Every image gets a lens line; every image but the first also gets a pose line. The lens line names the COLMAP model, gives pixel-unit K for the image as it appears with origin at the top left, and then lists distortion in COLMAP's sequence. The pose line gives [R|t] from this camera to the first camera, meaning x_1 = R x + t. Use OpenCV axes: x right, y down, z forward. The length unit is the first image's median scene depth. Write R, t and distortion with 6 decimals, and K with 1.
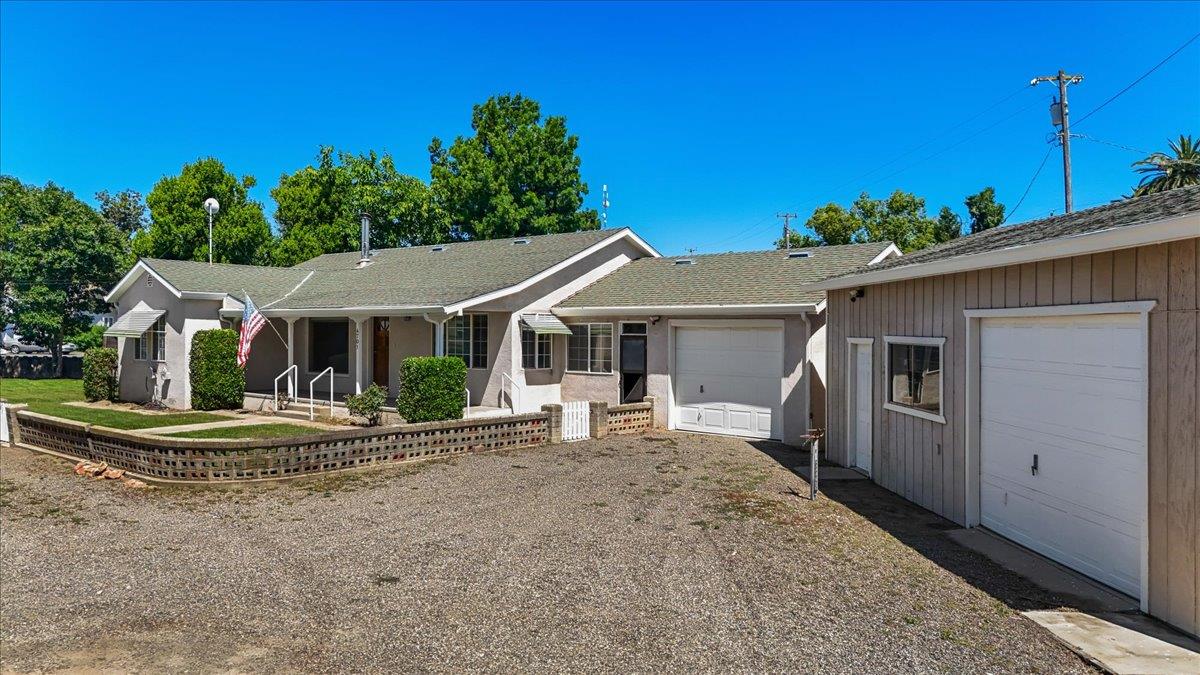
lens RADIAL K [[872.8, 0, 600.0], [0, 872.8, 337.5], [0, 0, 1]] dist [0.058028, -0.082280]
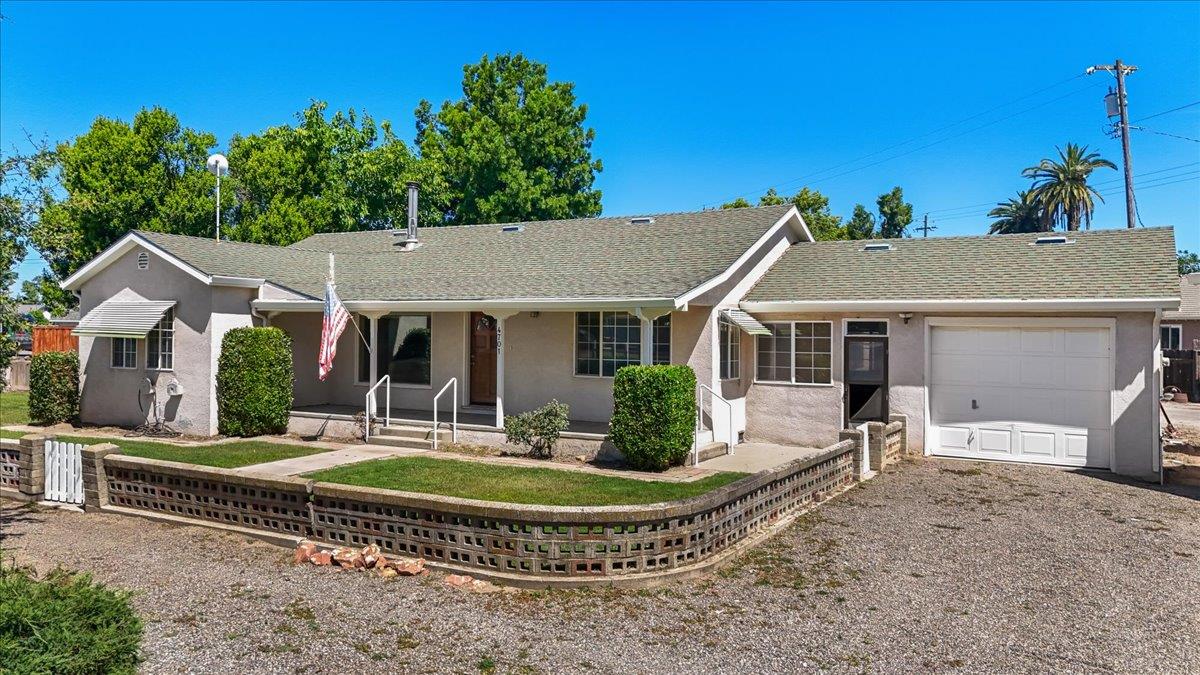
lens RADIAL K [[890.4, 0, 596.2], [0, 890.4, 330.3], [0, 0, 1]] dist [0.060577, -0.093610]
pose [[0.982703, 0.002547, 0.185169, -0.282145], [-0.001580, 0.999984, -0.005366, -0.002943], [-0.185180, 0.004981, 0.982692, 0.190936]]
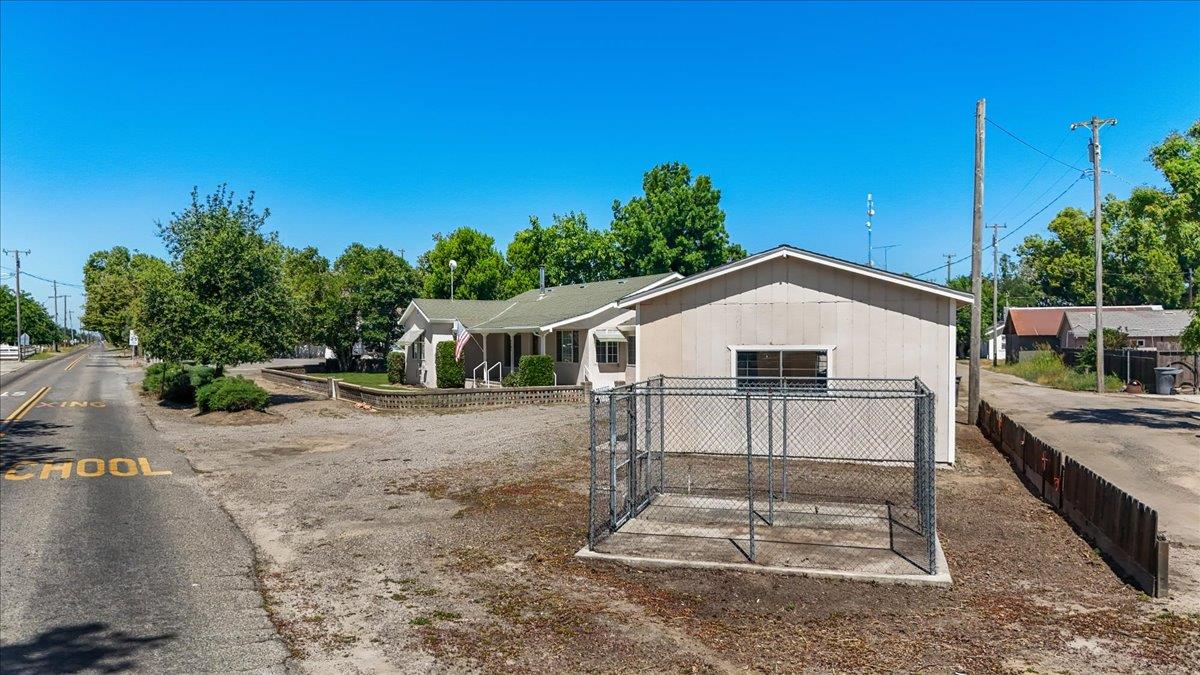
lens RADIAL K [[872.8, 0, 600.0], [0, 872.8, 337.5], [0, 0, 1]] dist [0.058028, -0.082280]
pose [[0.937070, -0.010318, -0.348988, 0.407985], [0.007713, 0.999931, -0.008853, 0.001752], [0.349056, 0.005604, 0.937085, -0.457597]]
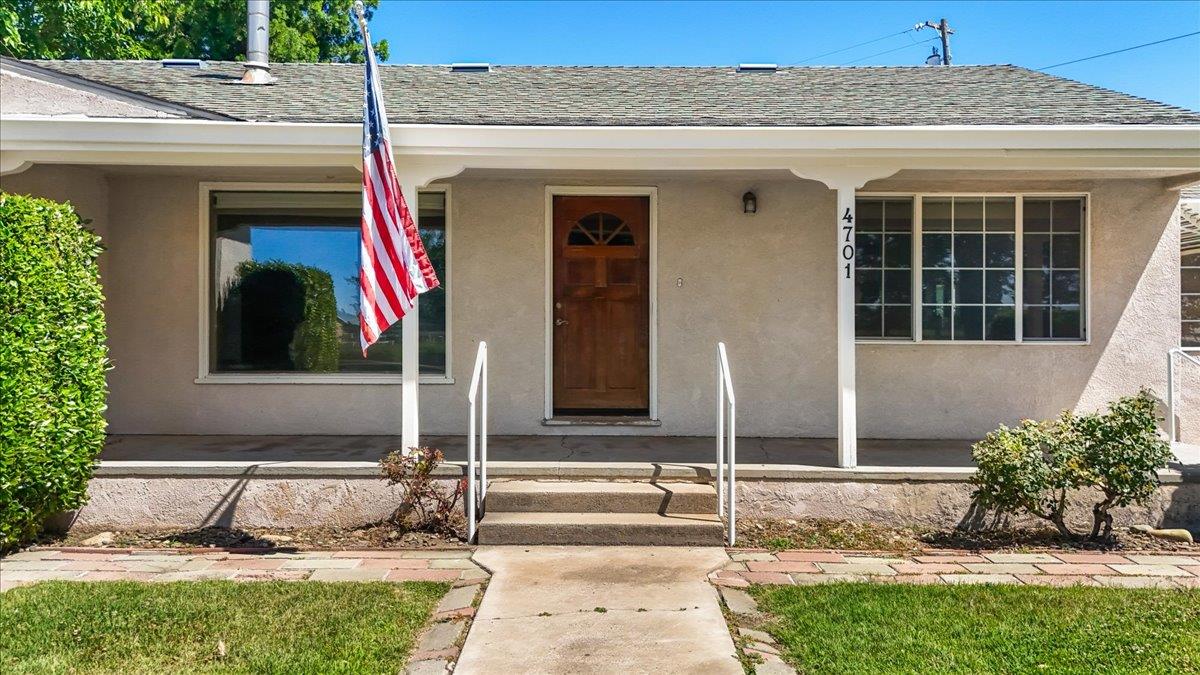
lens RADIAL K [[890.4, 0, 596.2], [0, 890.4, 330.3], [0, 0, 1]] dist [0.060577, -0.093610]
pose [[0.756970, 0.001978, 0.653447, -0.450465], [0.004029, 0.999962, -0.007694, 0.027496], [-0.653437, 0.008457, 0.756933, 0.697731]]
